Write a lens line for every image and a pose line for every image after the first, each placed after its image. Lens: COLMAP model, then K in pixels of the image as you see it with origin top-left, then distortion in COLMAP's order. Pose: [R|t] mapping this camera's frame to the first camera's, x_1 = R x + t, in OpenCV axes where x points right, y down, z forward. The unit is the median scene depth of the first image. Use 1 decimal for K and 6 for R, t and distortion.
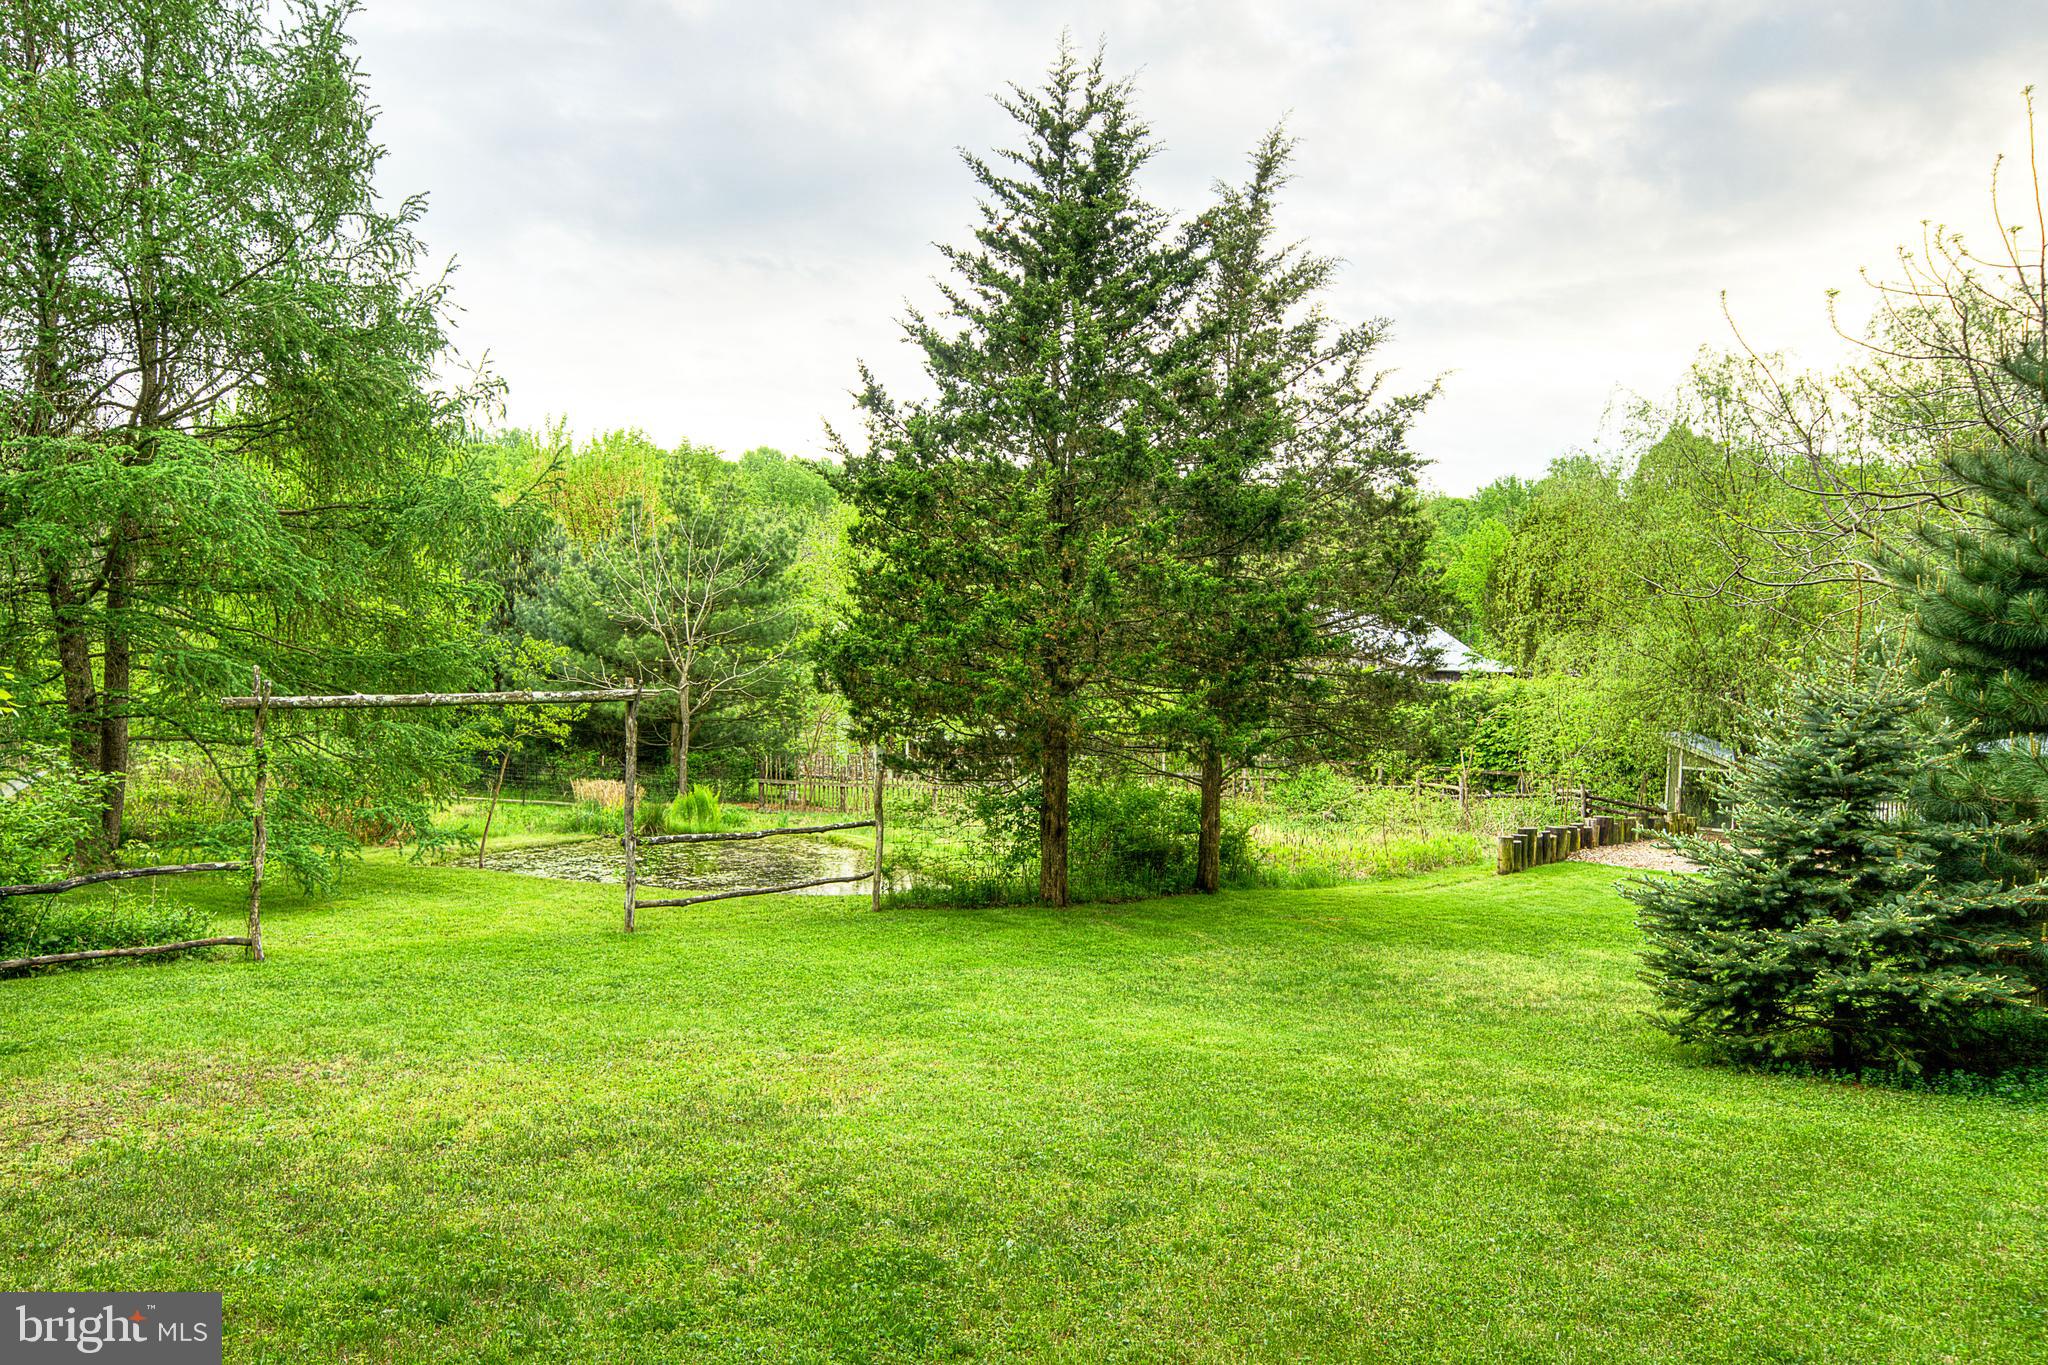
lens RADIAL K [[1406.2, 0, 1016.8], [0, 1406.2, 679.0], [0, 0, 1]] dist [0.052527, -0.058132]
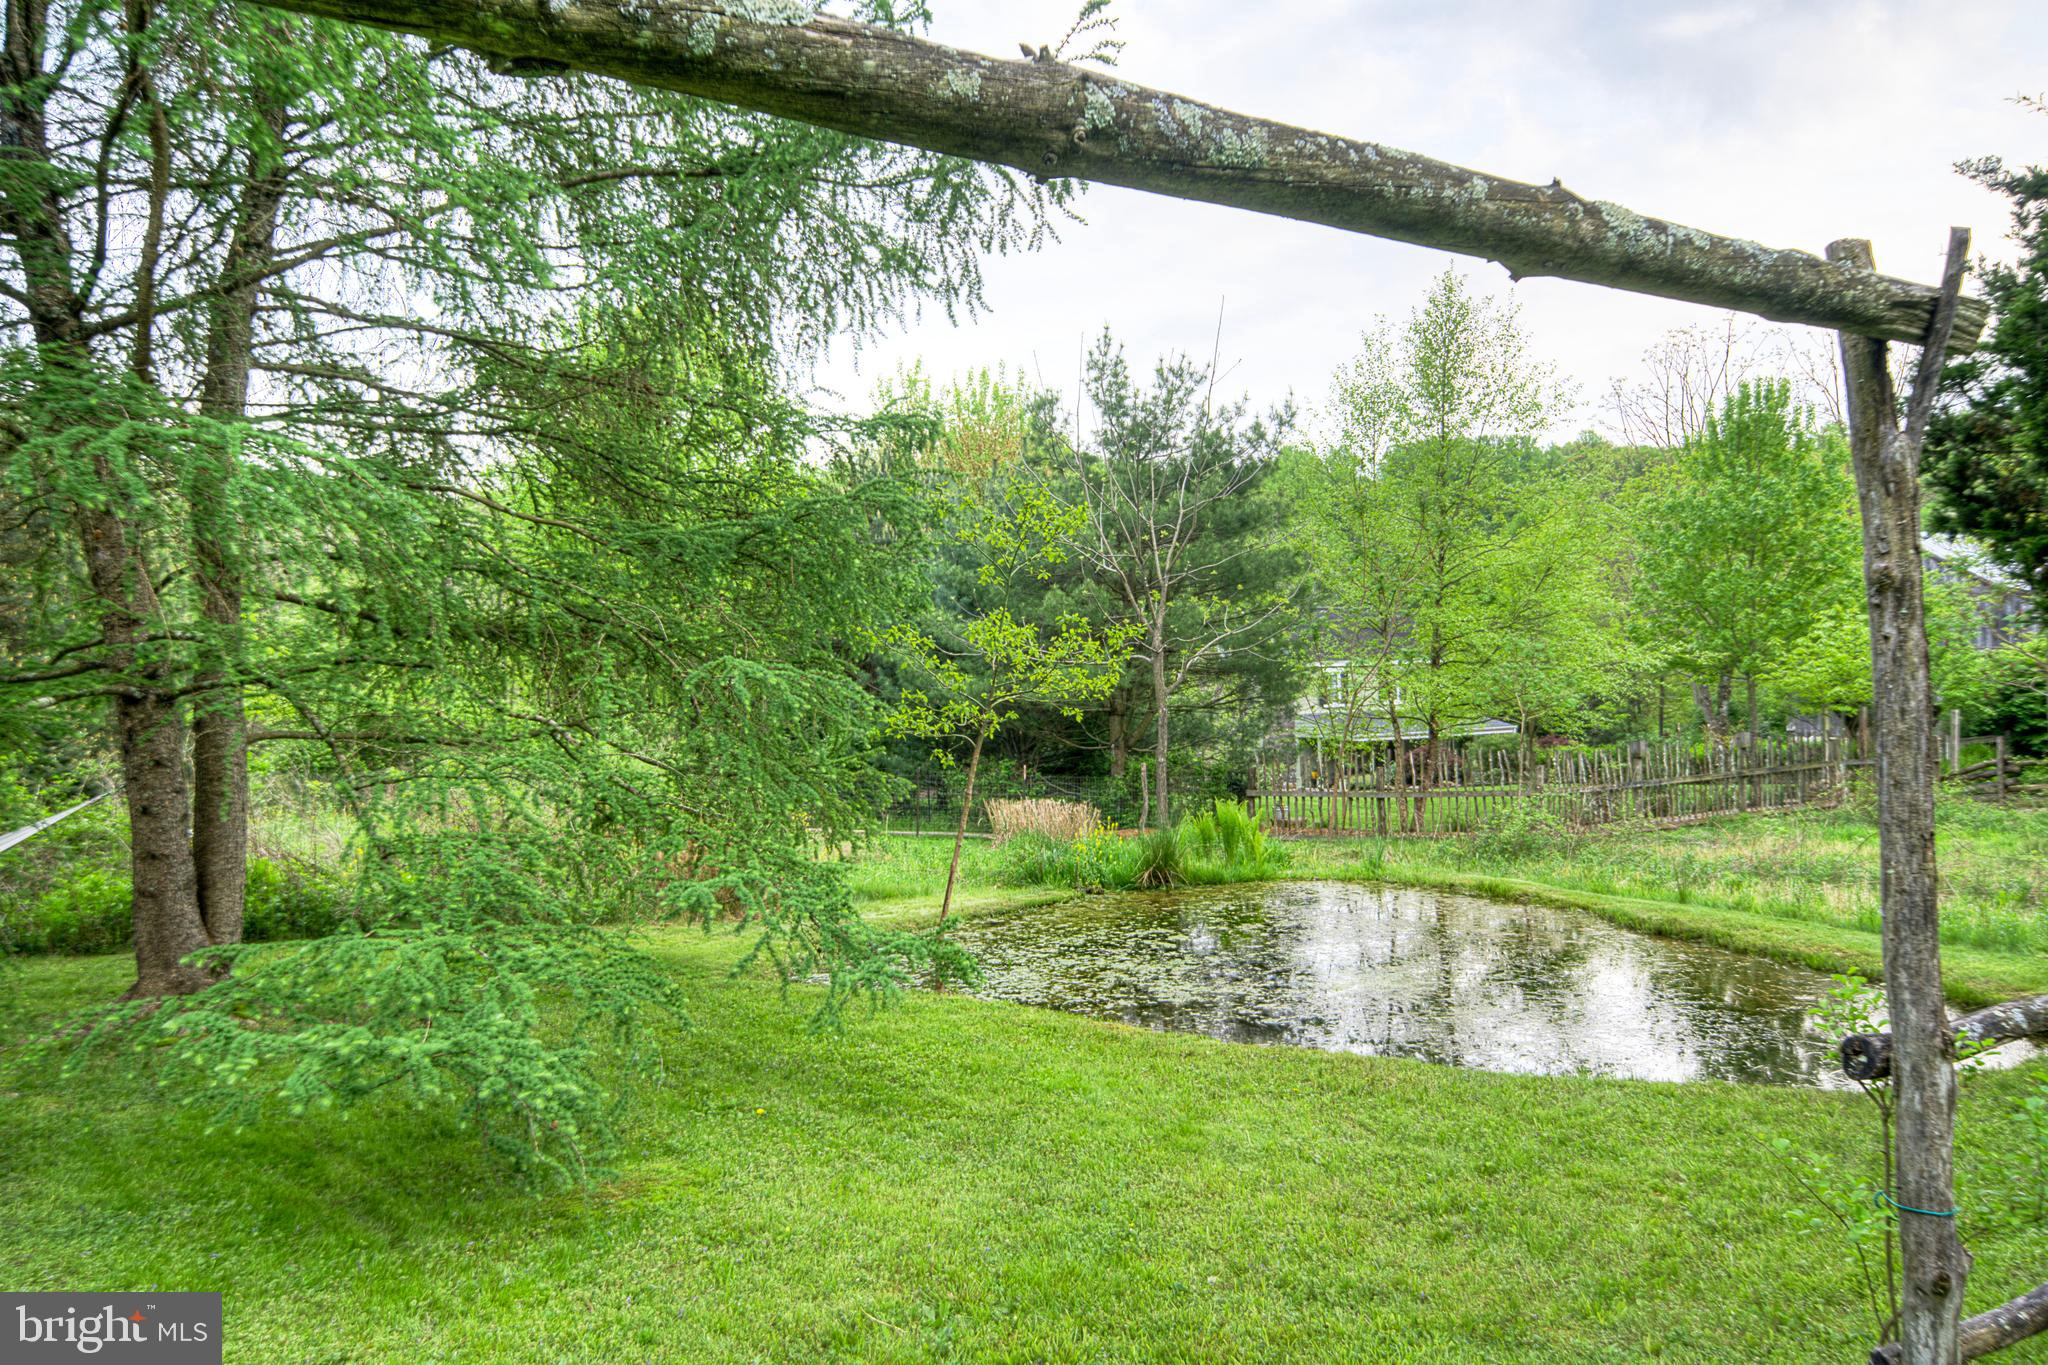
lens RADIAL K [[1406.2, 0, 1028.7], [0, 1406.2, 681.2], [0, 0, 1]] dist [0.052527, -0.058132]
pose [[0.975437, -0.062266, -0.211297, -0.155774], [0.060683, 0.998059, -0.013973, 0.024489], [0.211757, 0.000808, 0.977322, 0.348029]]
